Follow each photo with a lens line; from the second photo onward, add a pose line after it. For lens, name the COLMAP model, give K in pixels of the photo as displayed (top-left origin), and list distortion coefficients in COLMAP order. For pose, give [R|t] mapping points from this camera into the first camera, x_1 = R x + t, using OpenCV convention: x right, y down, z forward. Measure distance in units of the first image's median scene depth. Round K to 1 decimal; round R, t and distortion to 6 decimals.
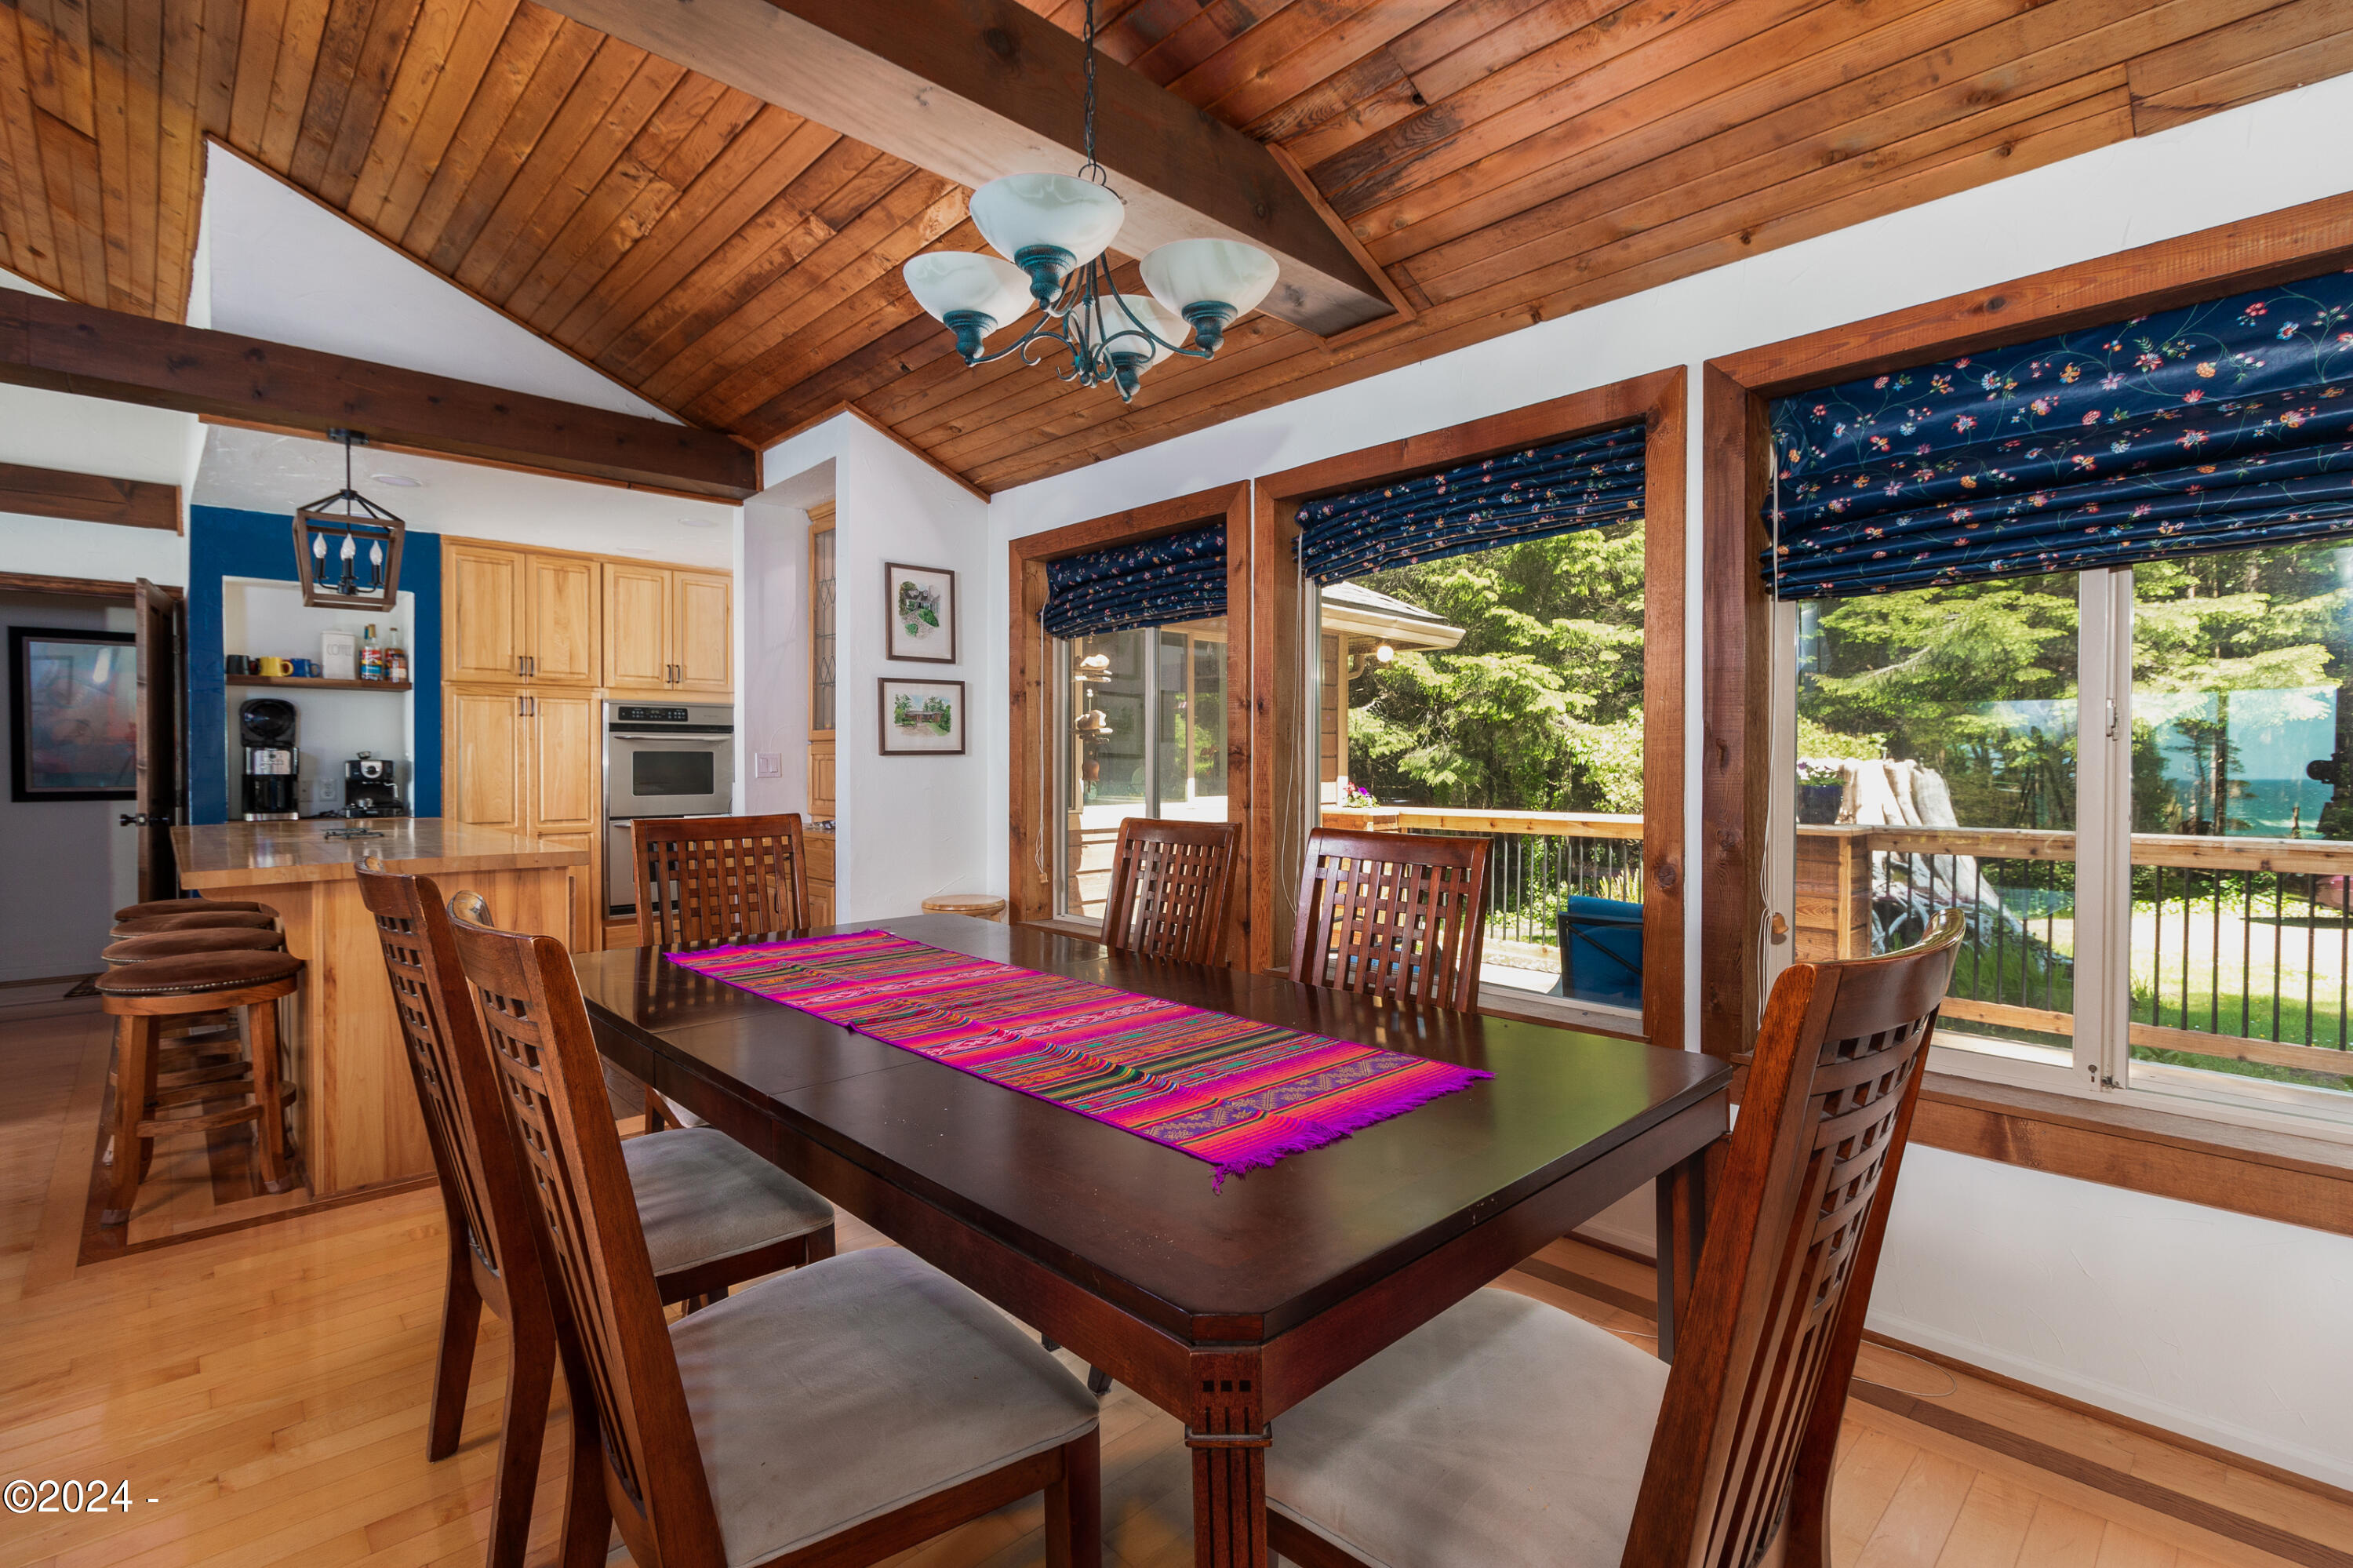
lens RADIAL K [[1079.6, 0, 1176.5], [0, 1079.6, 784.0], [0, 0, 1]] dist [0.012303, -0.000041]
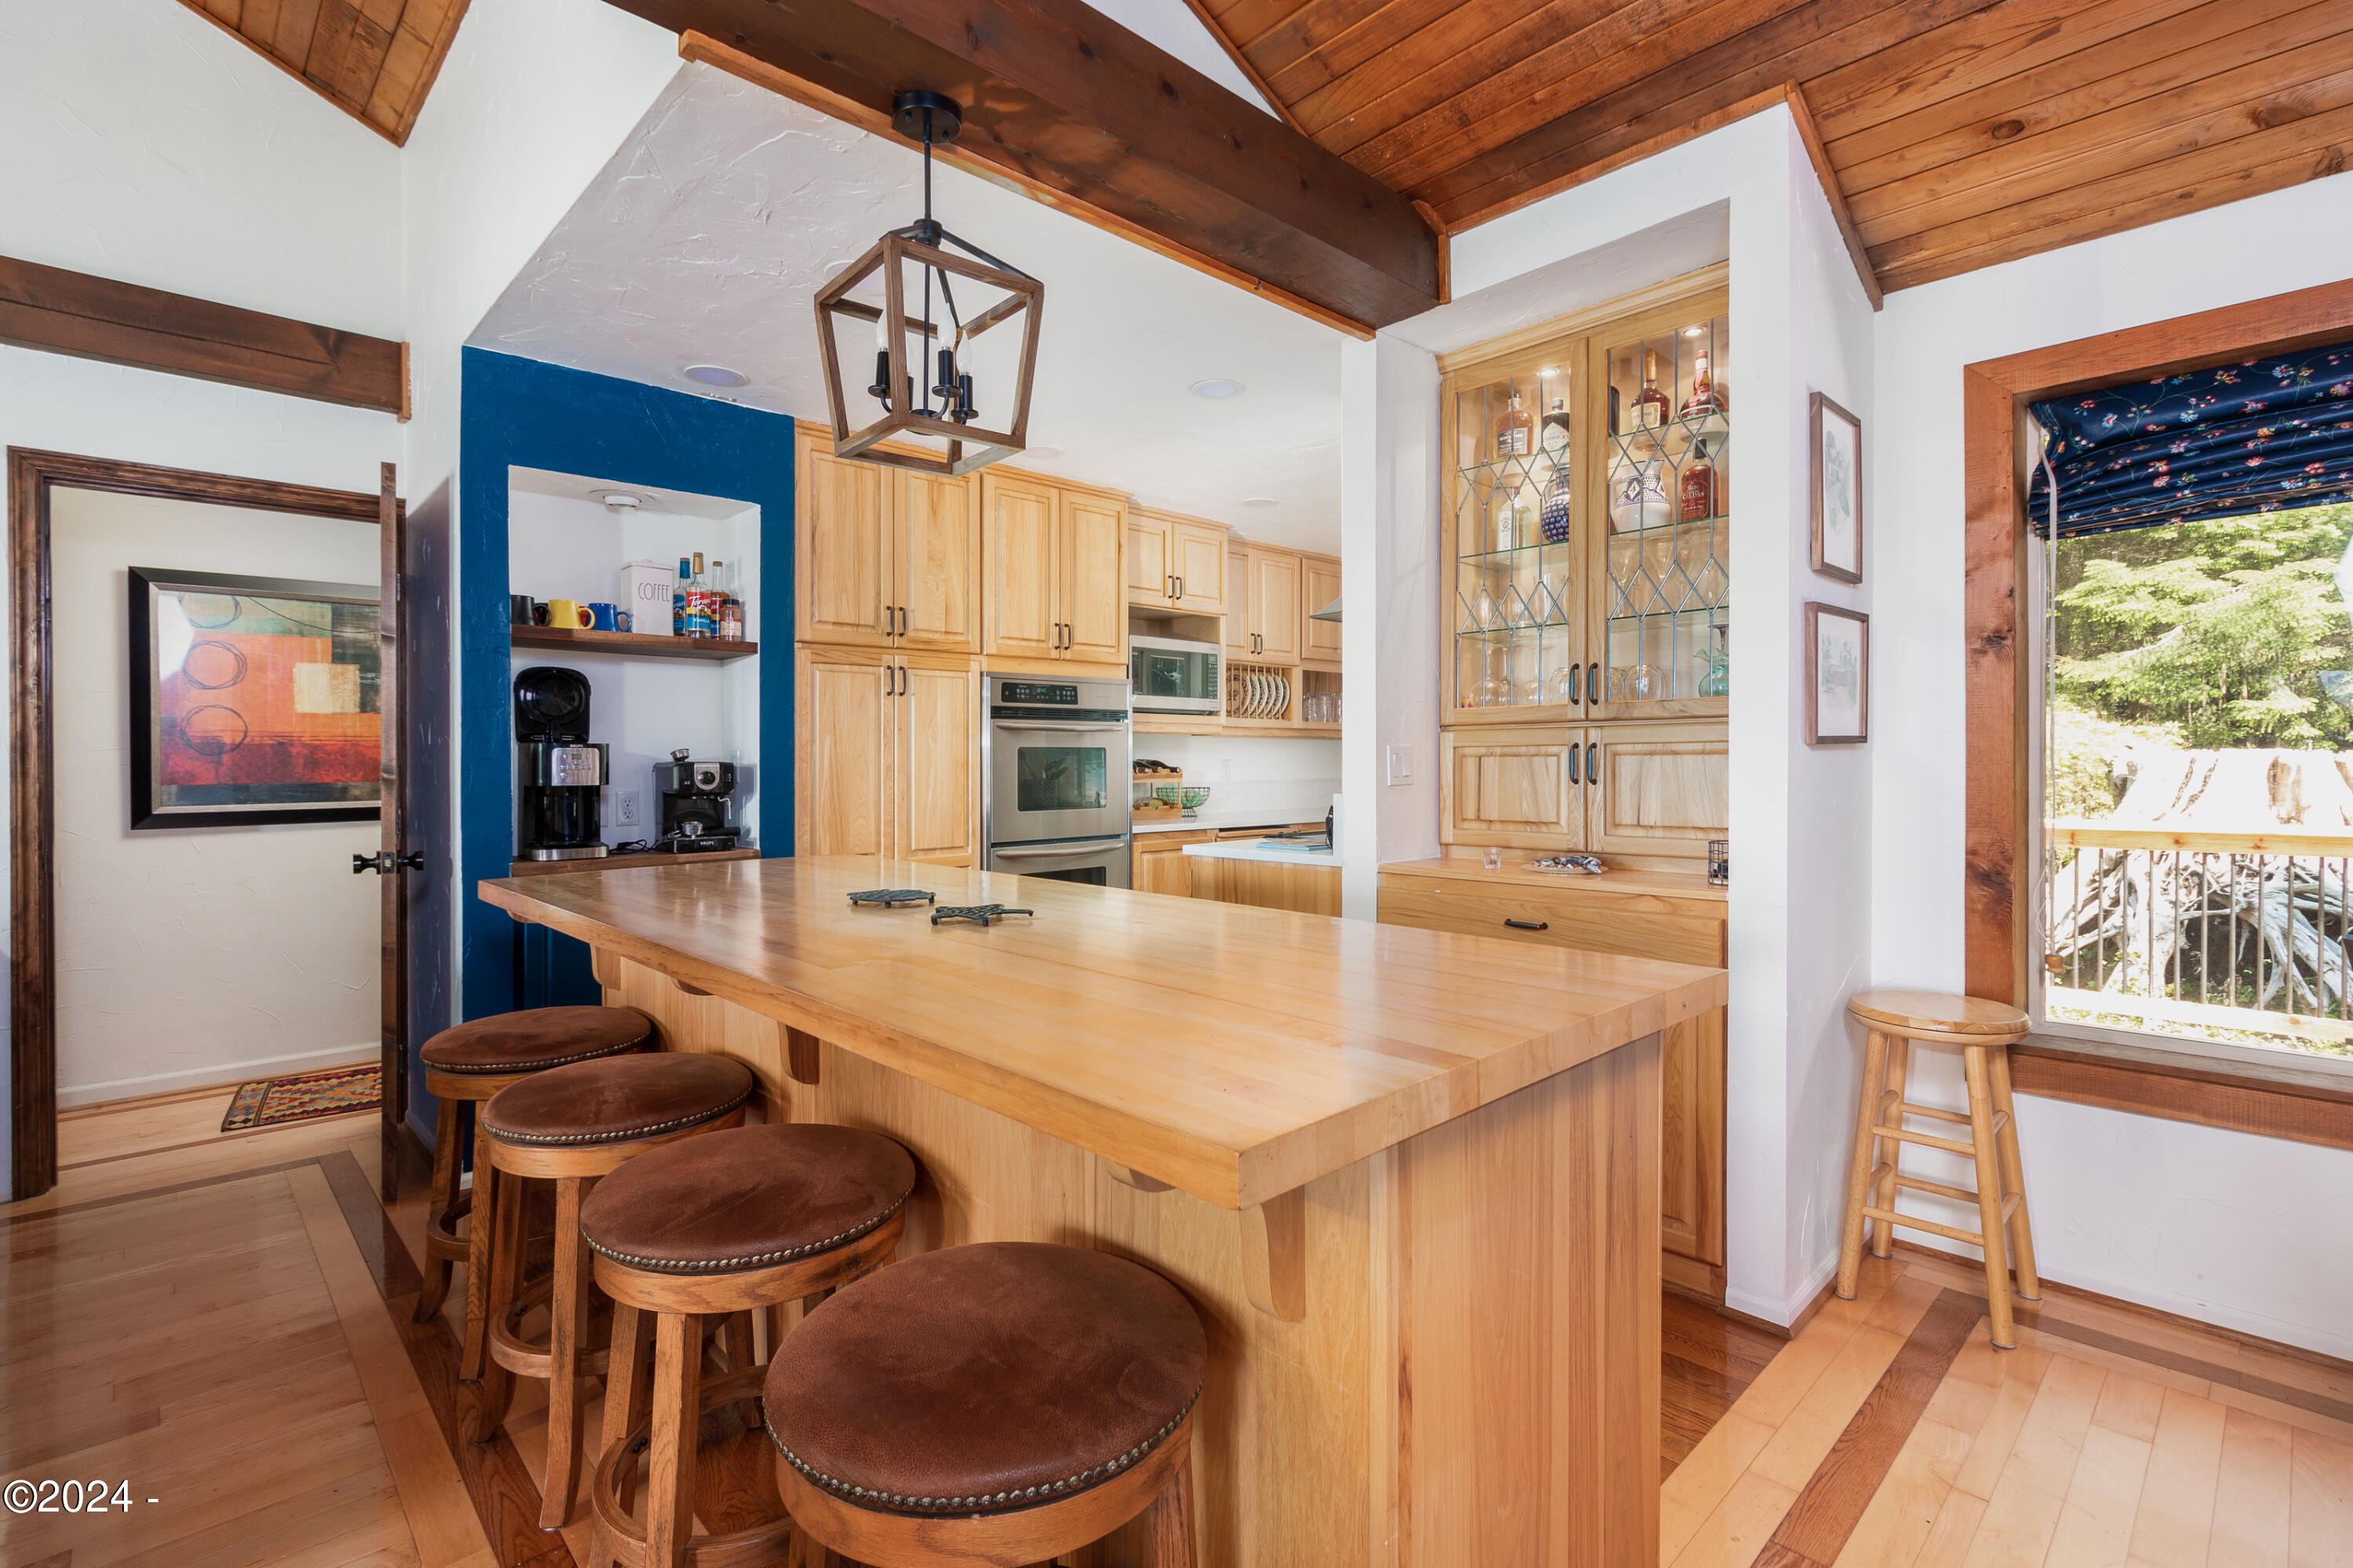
lens RADIAL K [[1094.9, 0, 1200.8], [0, 1094.9, 776.4], [0, 0, 1]] dist [0.003907, -0.000214]
pose [[0.999853, -0.008560, 0.014835, -0.445966], [0.008657, 0.999941, -0.006537, -0.006728], [-0.014778, 0.006664, 0.999869, 0.337723]]
